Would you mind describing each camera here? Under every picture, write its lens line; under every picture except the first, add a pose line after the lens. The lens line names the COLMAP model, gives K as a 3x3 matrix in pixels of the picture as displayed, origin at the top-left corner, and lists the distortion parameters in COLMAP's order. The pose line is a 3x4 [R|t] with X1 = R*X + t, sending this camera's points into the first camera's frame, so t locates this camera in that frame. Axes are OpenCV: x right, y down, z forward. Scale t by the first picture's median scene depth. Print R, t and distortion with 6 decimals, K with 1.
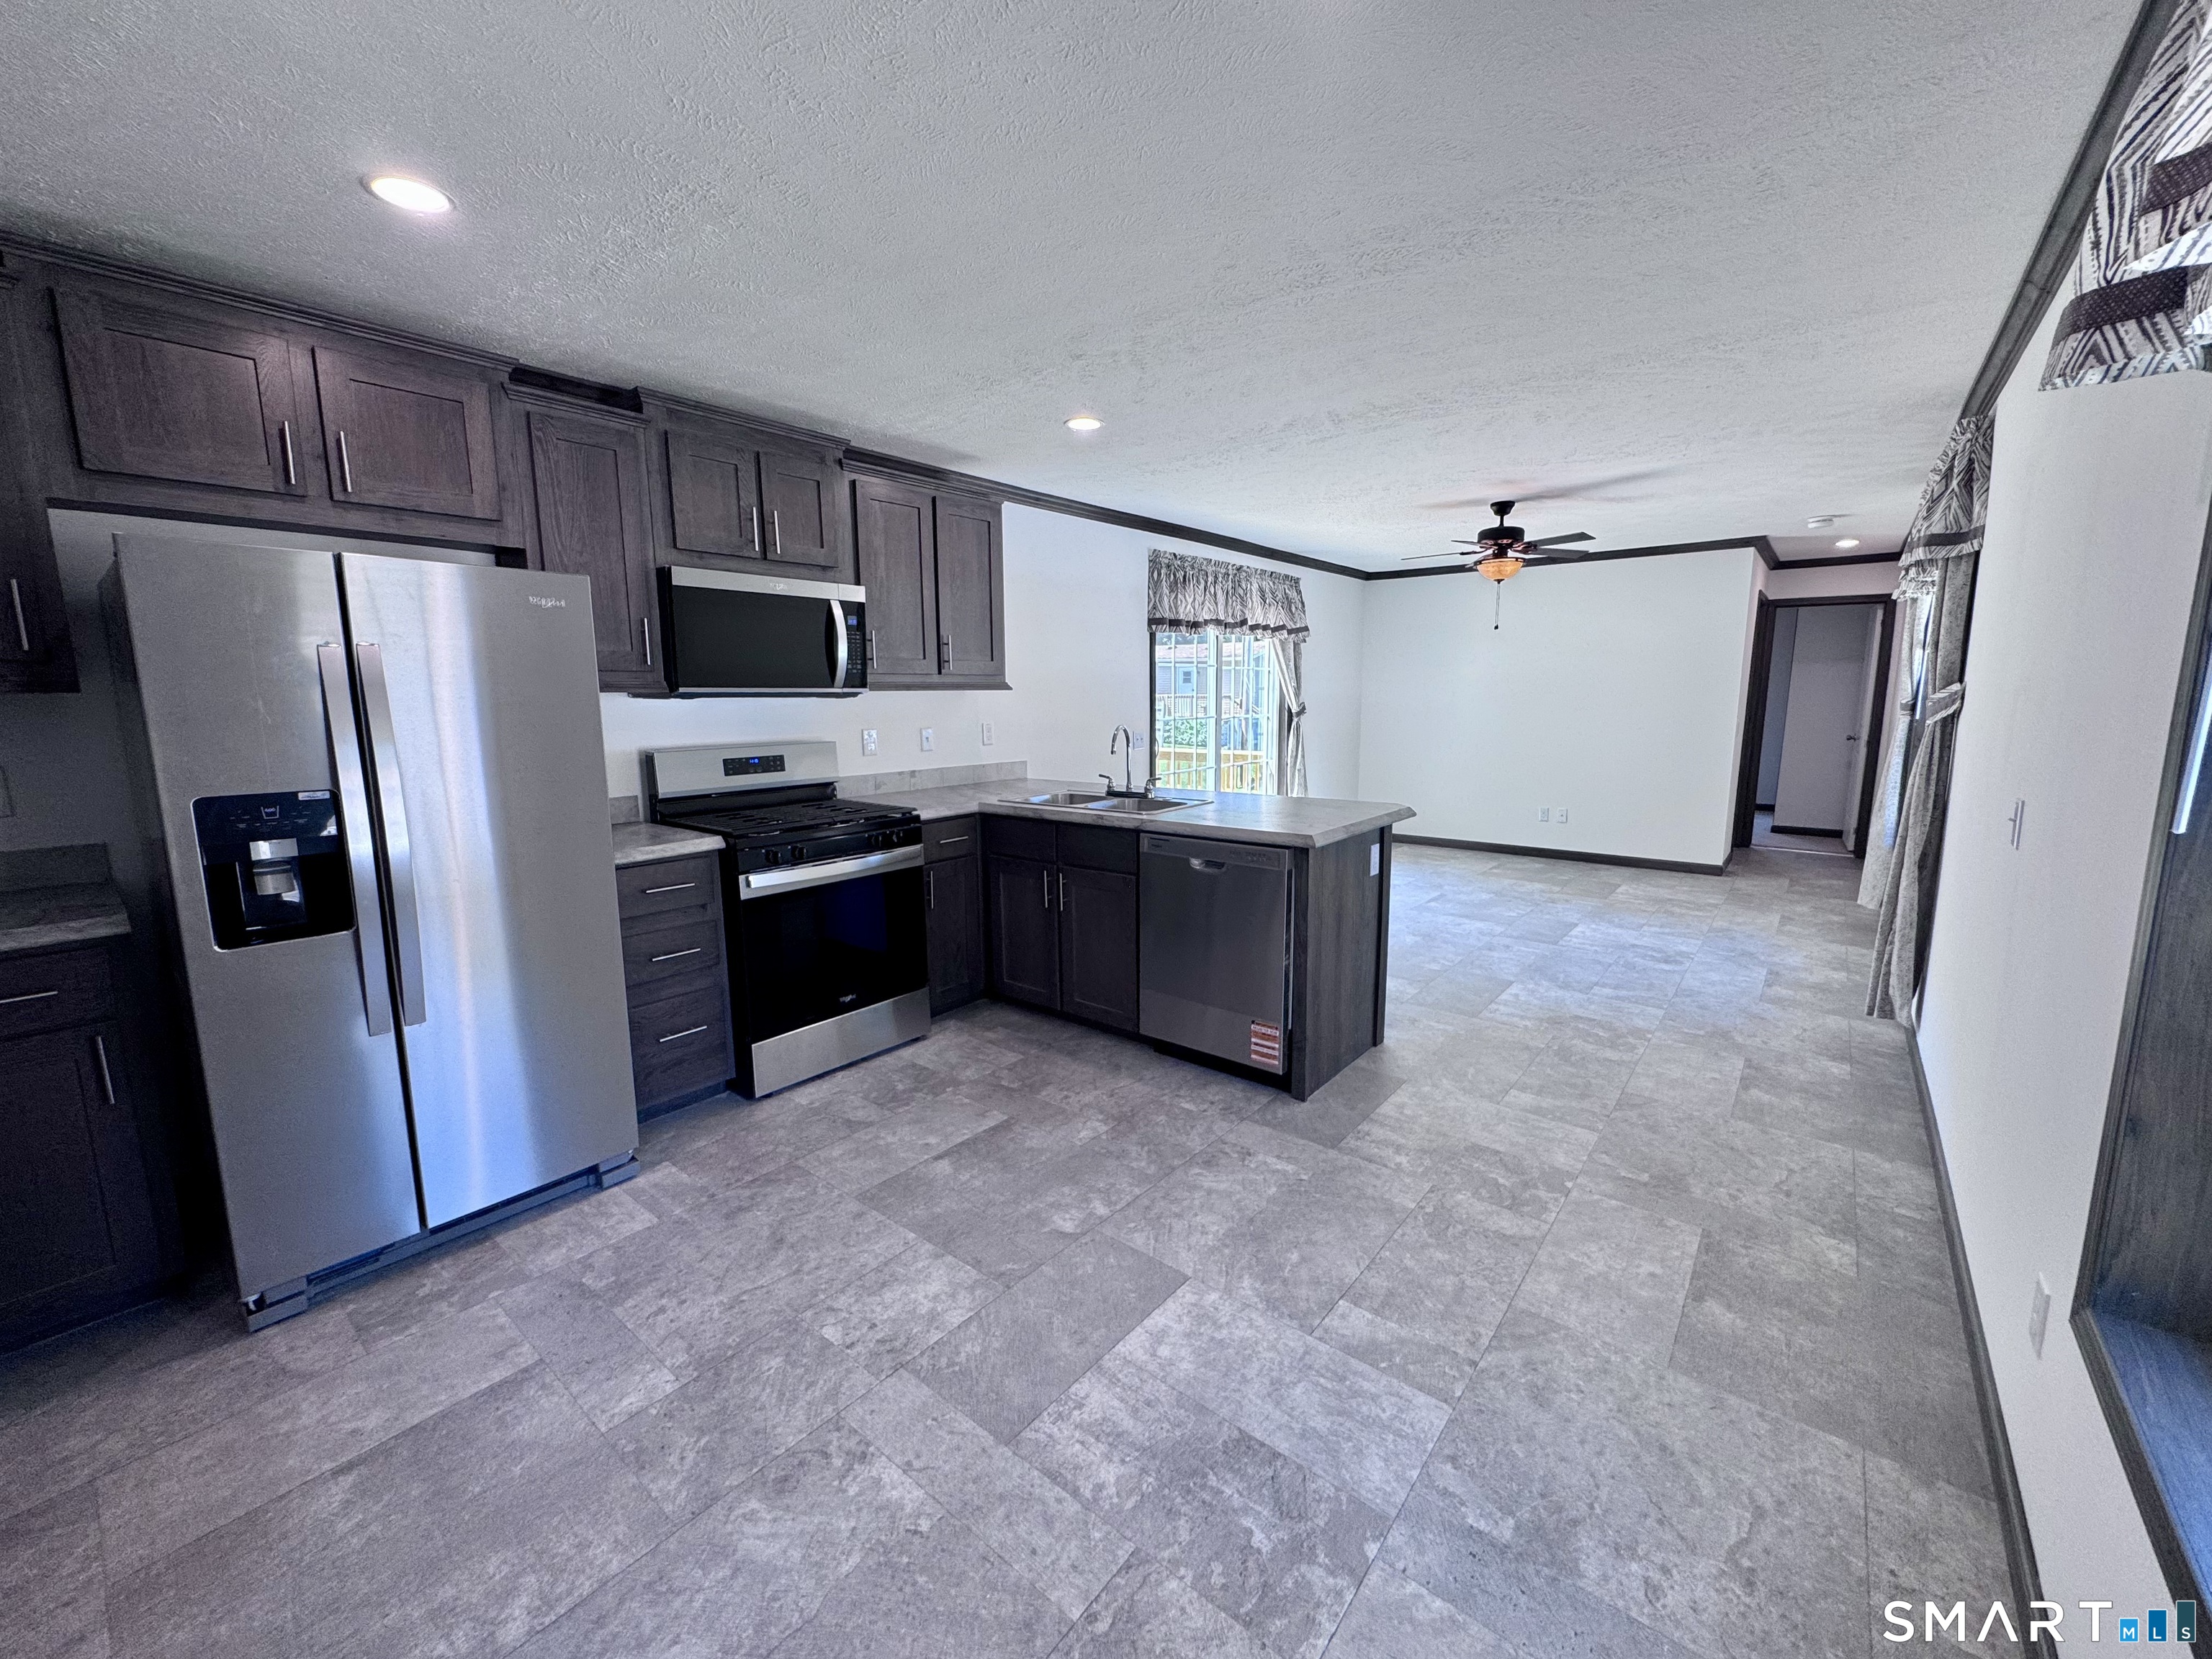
lens RADIAL K [[880.6, 0, 1104.0], [0, 880.6, 825.4], [0, 0, 1]] dist [0.000447, -0.000230]
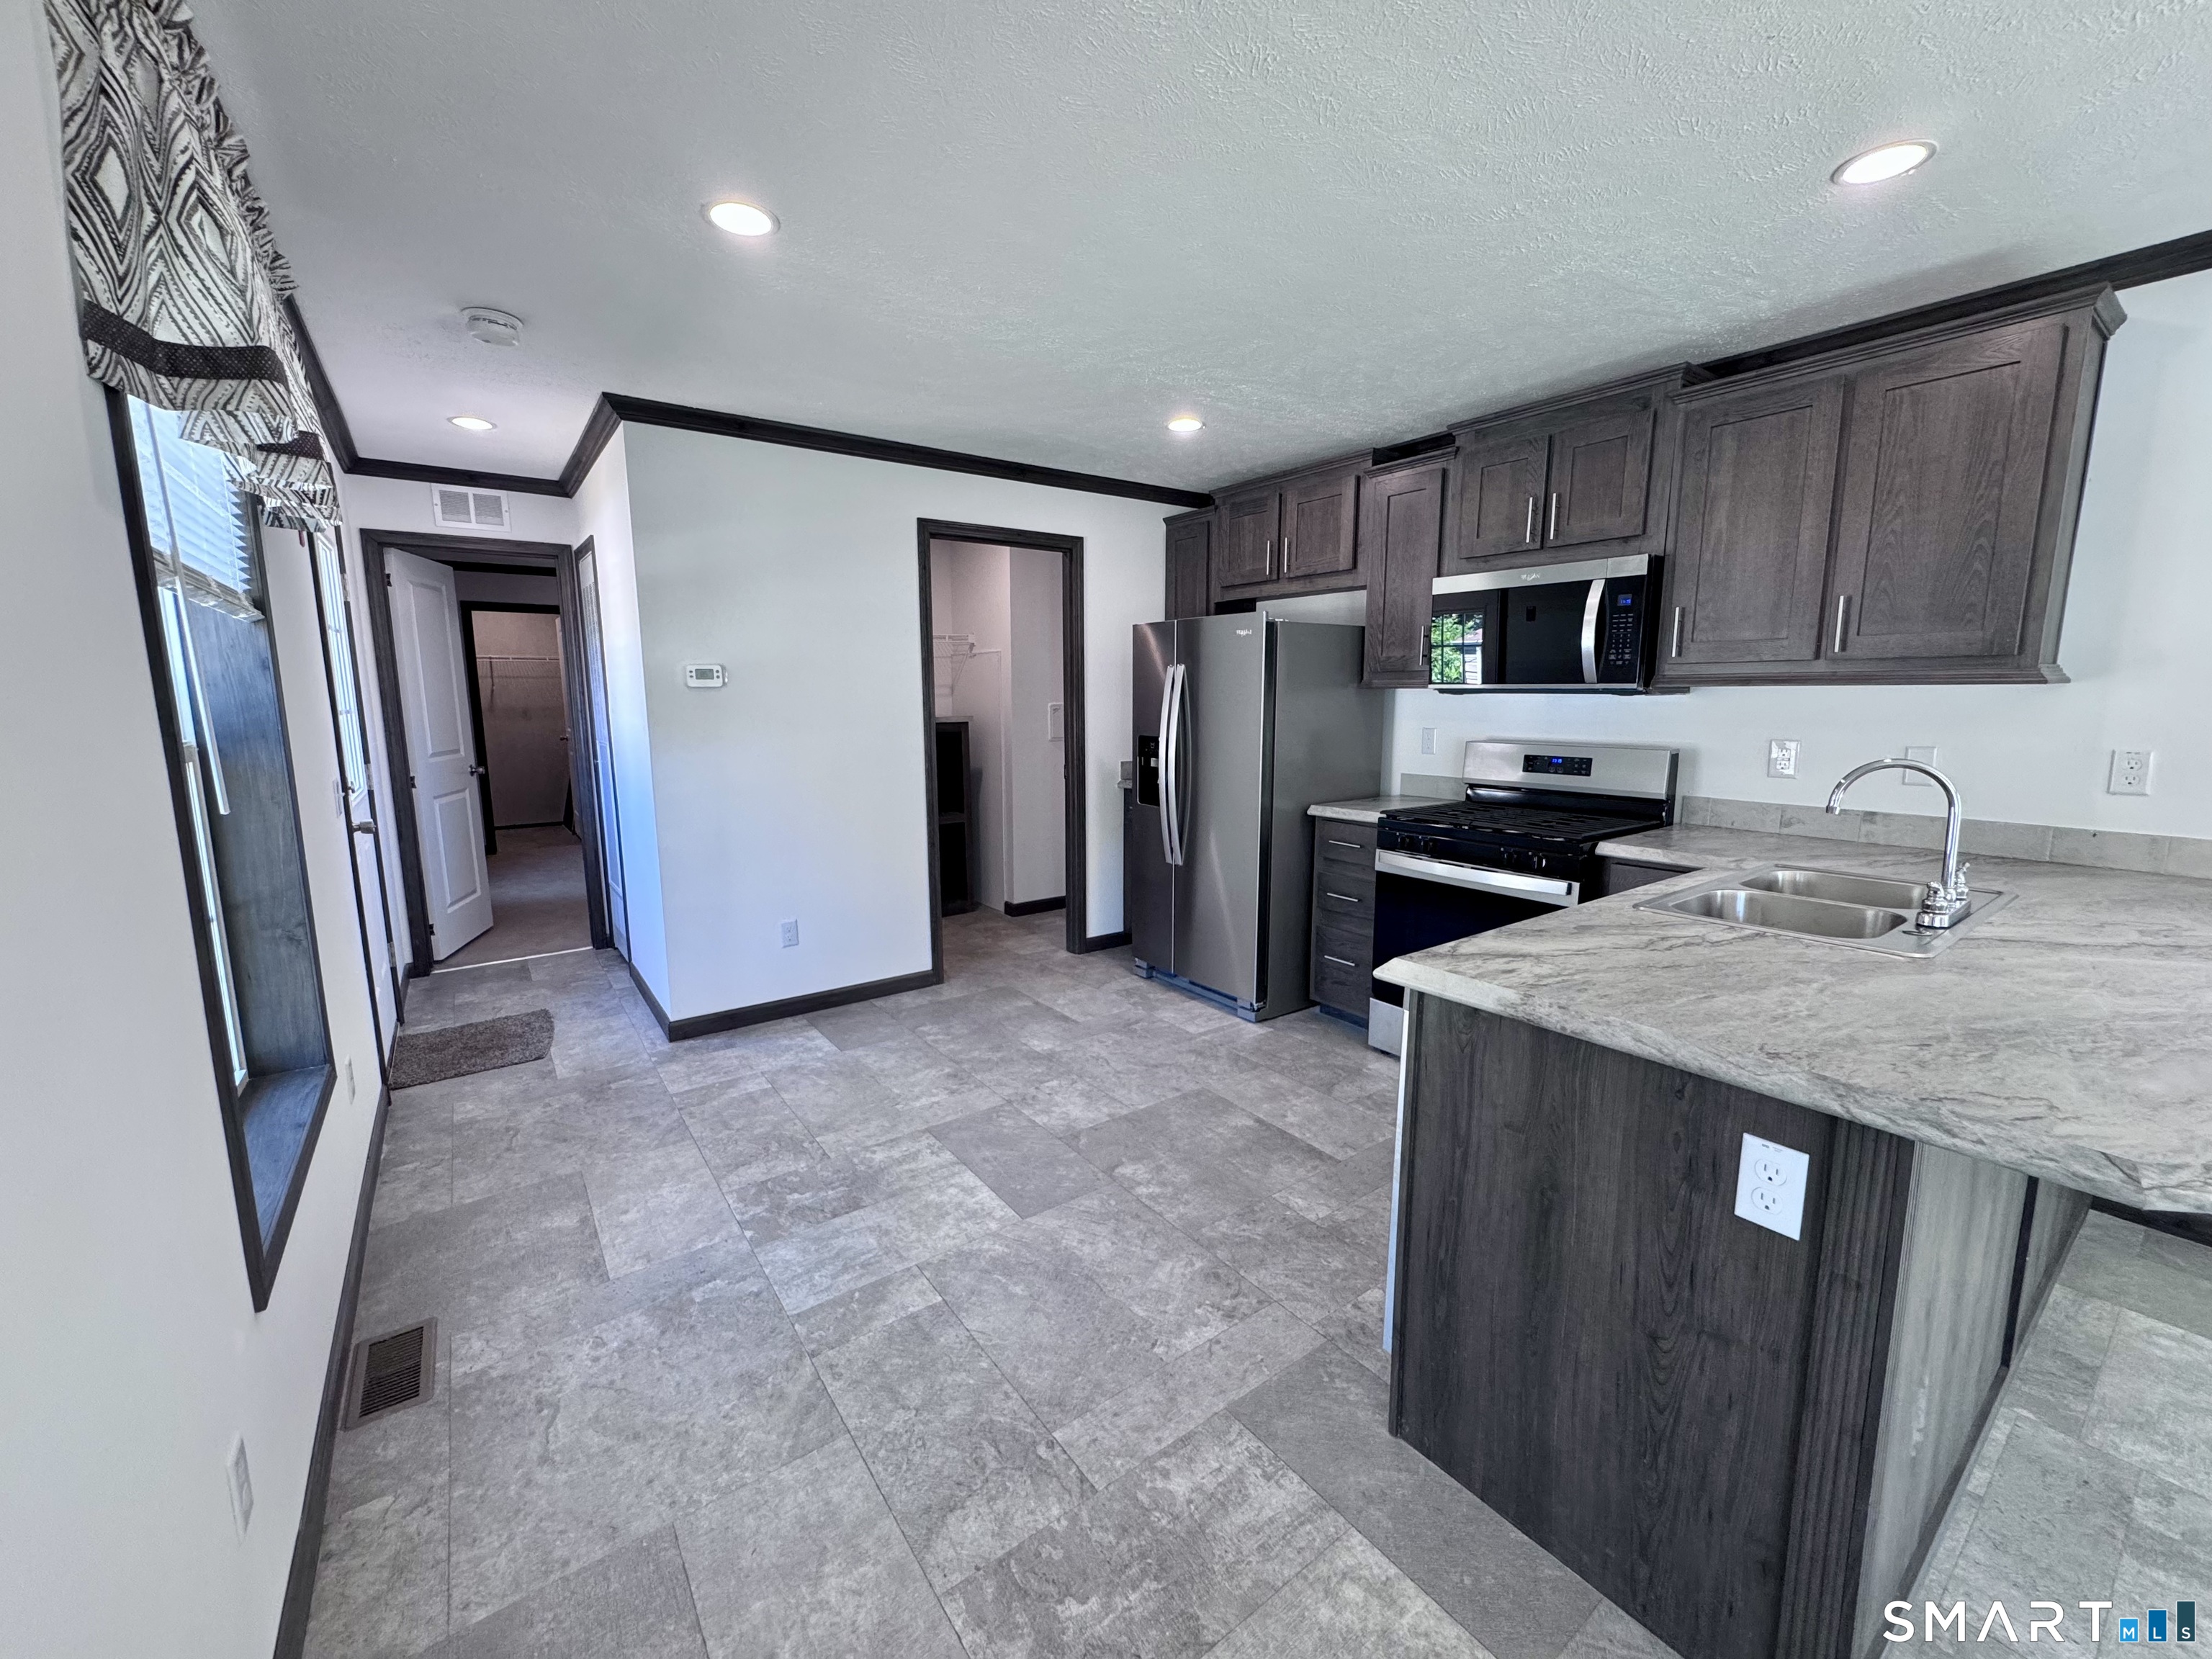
lens RADIAL K [[880.6, 0, 1104.5], [0, 880.6, 826.5], [0, 0, 1]] dist [0.000447, -0.000230]
pose [[-0.250550, 0.154307, -0.955727, 0.914277], [-0.138896, 0.971273, 0.193229, -0.171459], [0.958088, 0.181160, -0.221920, 1.082320]]
